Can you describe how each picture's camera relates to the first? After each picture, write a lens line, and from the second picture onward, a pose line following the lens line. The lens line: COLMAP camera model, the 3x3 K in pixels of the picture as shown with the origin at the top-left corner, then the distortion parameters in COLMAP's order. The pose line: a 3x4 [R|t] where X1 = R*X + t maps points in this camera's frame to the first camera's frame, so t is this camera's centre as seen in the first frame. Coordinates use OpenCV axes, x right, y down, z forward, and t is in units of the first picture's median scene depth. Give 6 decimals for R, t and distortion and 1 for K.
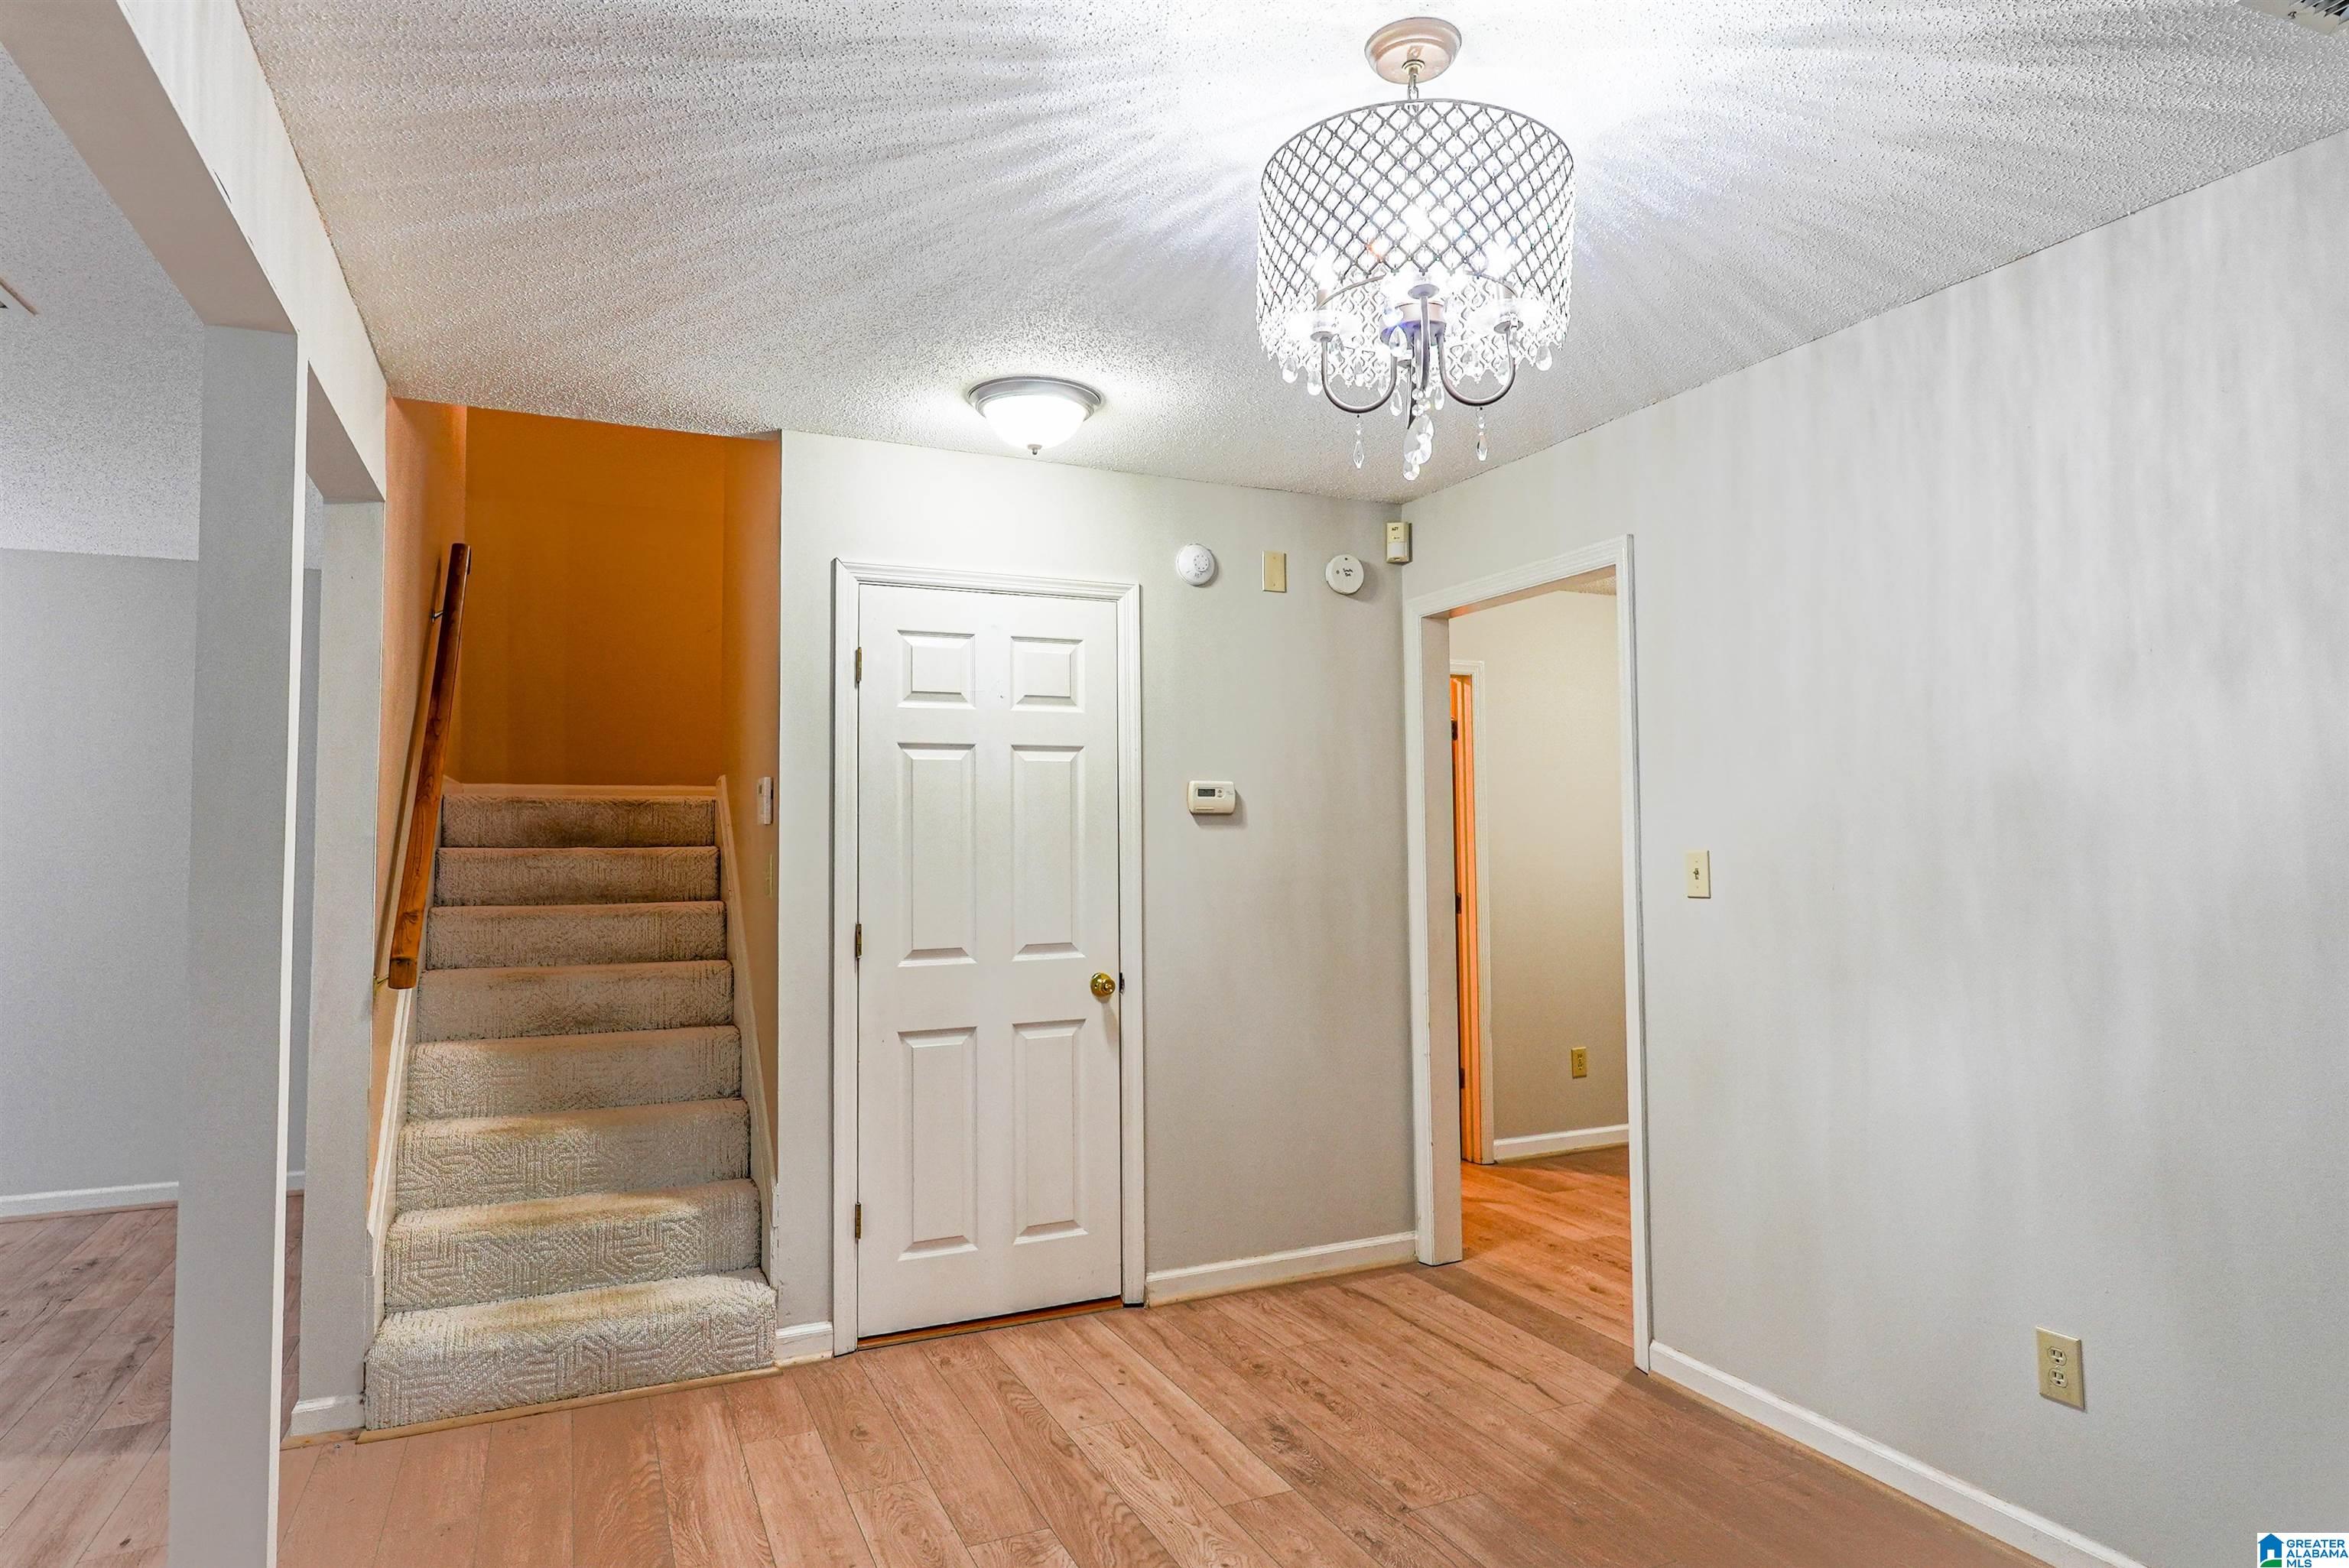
lens RADIAL K [[1322.3, 0, 1174.8], [0, 1322.3, 787.5], [0, 0, 1]] dist [0.003147, -0.000024]
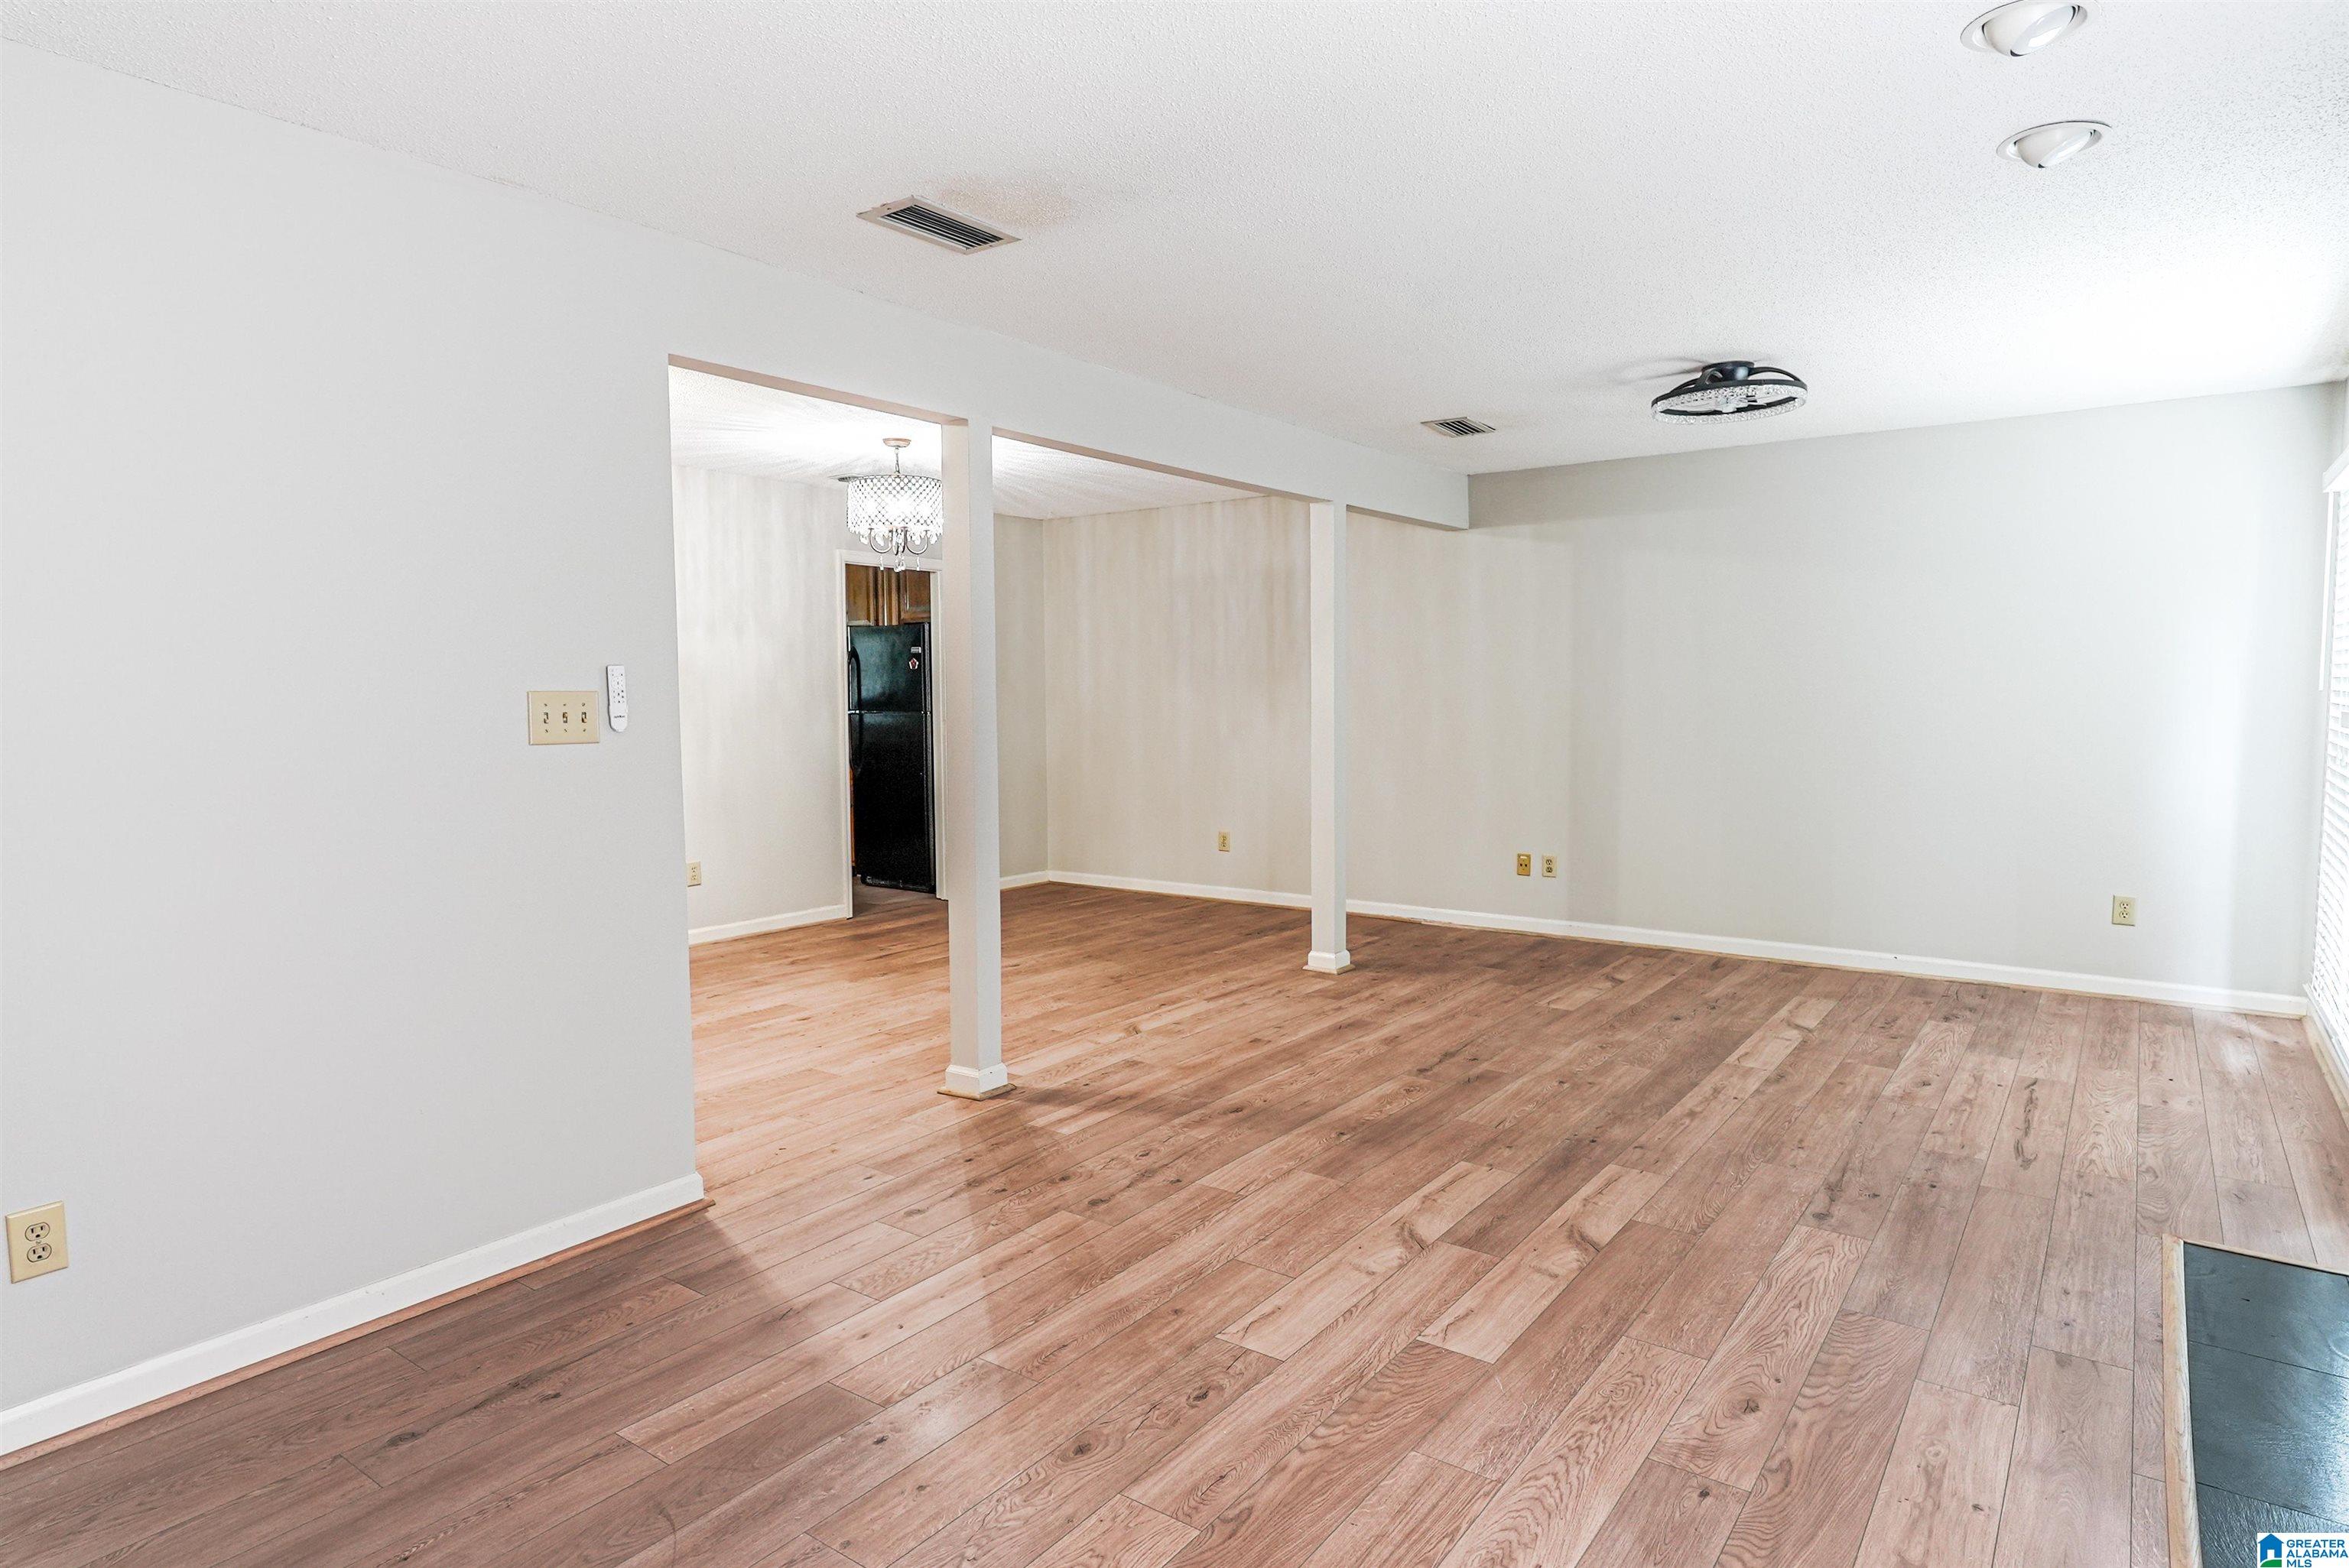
lens RADIAL K [[1322.3, 0, 1179.0], [0, 1322.3, 780.0], [0, 0, 1]] dist [0.003147, -0.000024]
pose [[-0.492257, -0.054955, 0.868713, -1.560786], [-0.026556, 0.998489, 0.048116, 0.052739], [-0.870045, 0.000616, -0.492972, 1.019632]]
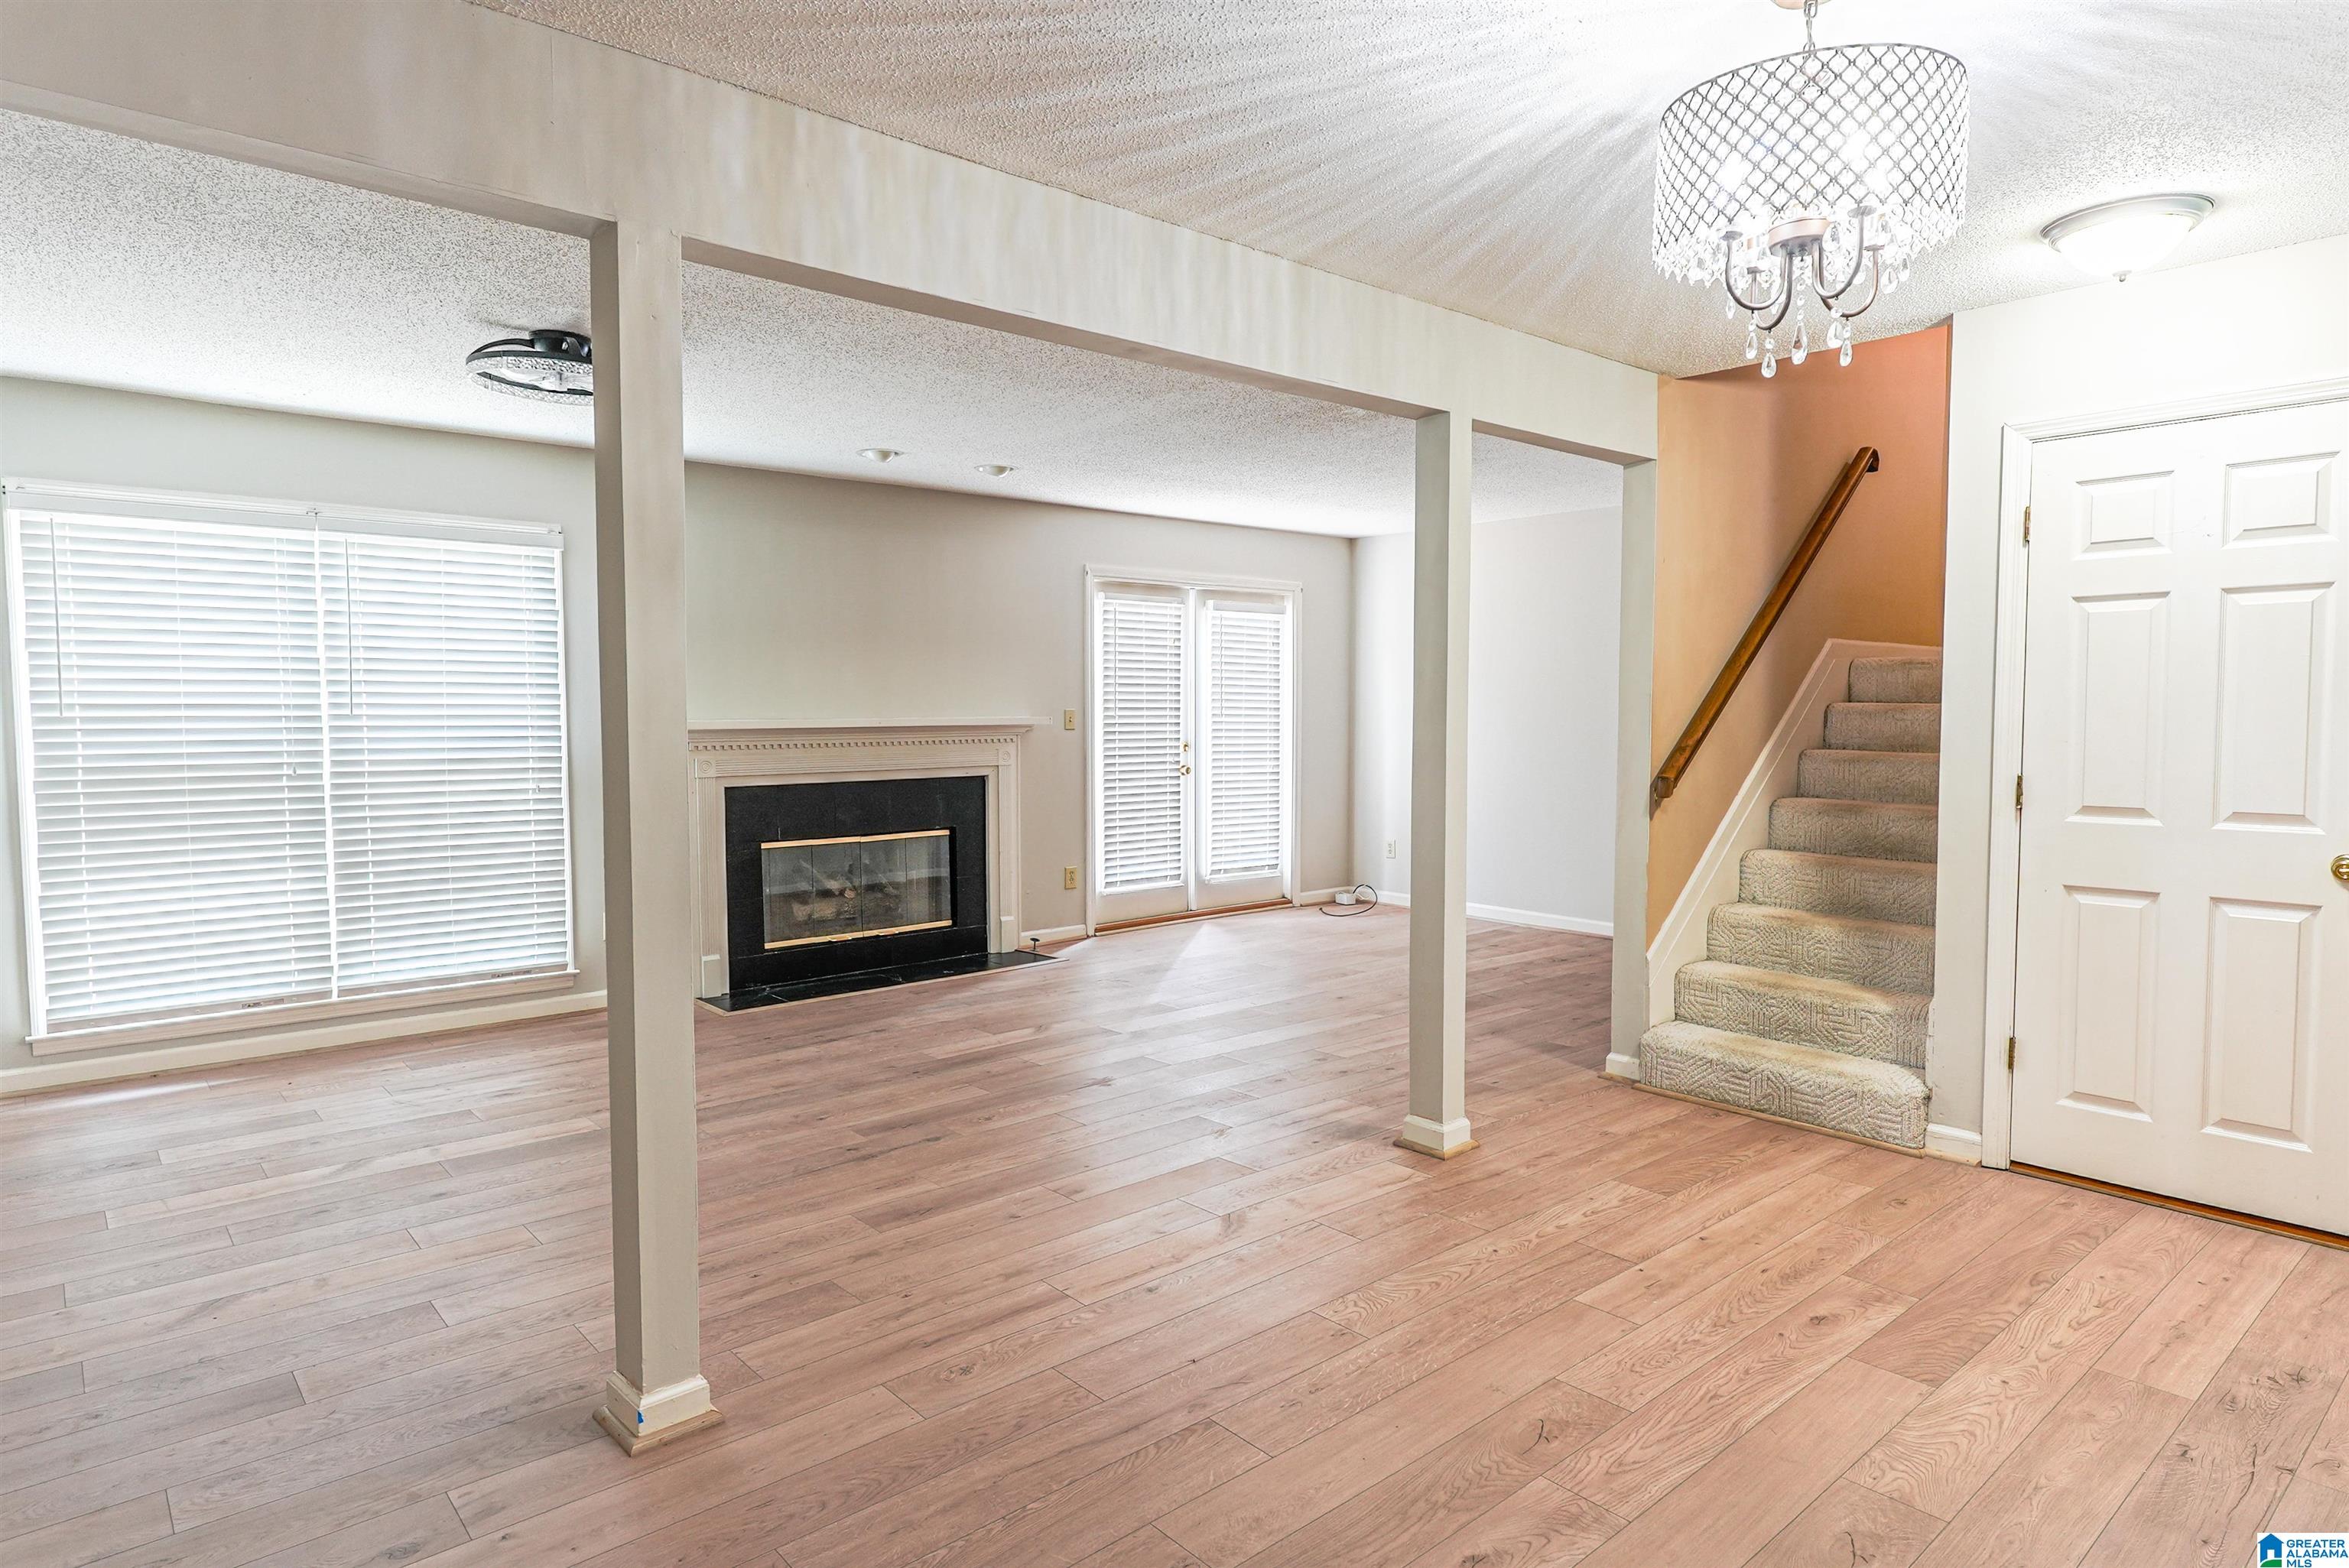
lens RADIAL K [[1322.3, 0, 1177.6], [0, 1322.3, 783.3], [0, 0, 1]] dist [0.003147, -0.000024]
pose [[0.286861, 0.061705, -0.955983, 0.575111], [0.037936, 0.996409, 0.075697, 0.004852], [0.957221, -0.057981, 0.283490, 0.066885]]
